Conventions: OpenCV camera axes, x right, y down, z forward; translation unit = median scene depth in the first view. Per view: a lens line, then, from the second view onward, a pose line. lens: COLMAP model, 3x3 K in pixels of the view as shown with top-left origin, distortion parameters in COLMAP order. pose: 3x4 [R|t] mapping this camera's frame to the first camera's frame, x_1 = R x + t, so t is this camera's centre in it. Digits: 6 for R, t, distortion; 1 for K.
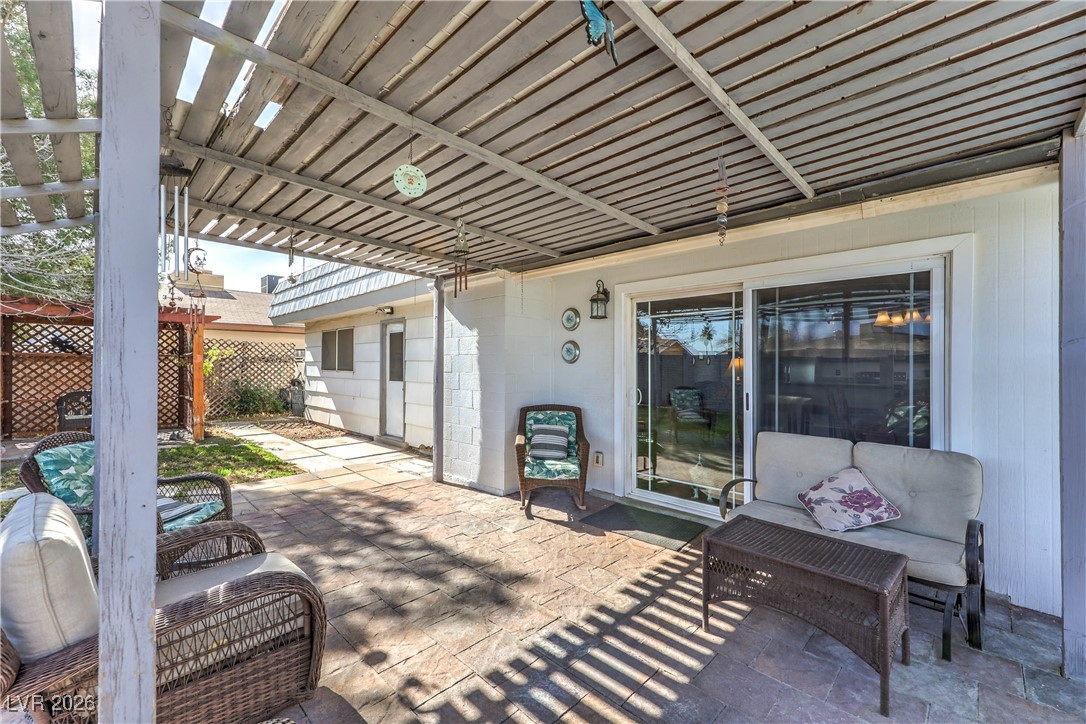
lens RADIAL K [[442.5, 0, 545.2], [0, 442.5, 361.5], [0, 0, 1]] dist [-0.001967, -0.000291]
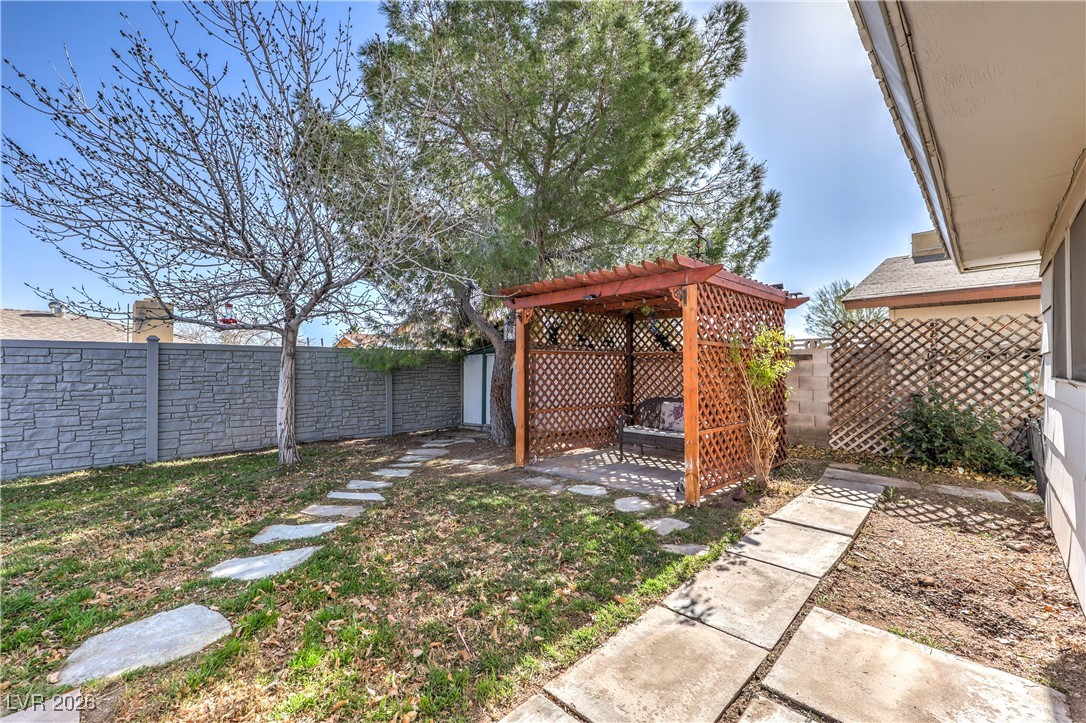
lens RADIAL K [[442.5, 0, 546.3], [0, 442.5, 366.3], [0, 0, 1]] dist [-0.001967, -0.000291]
pose [[-0.009335, -0.009972, -0.999907, -0.167229], [0.004477, 0.999940, -0.010014, 0.012667], [0.999946, -0.004570, -0.009290, 0.560995]]
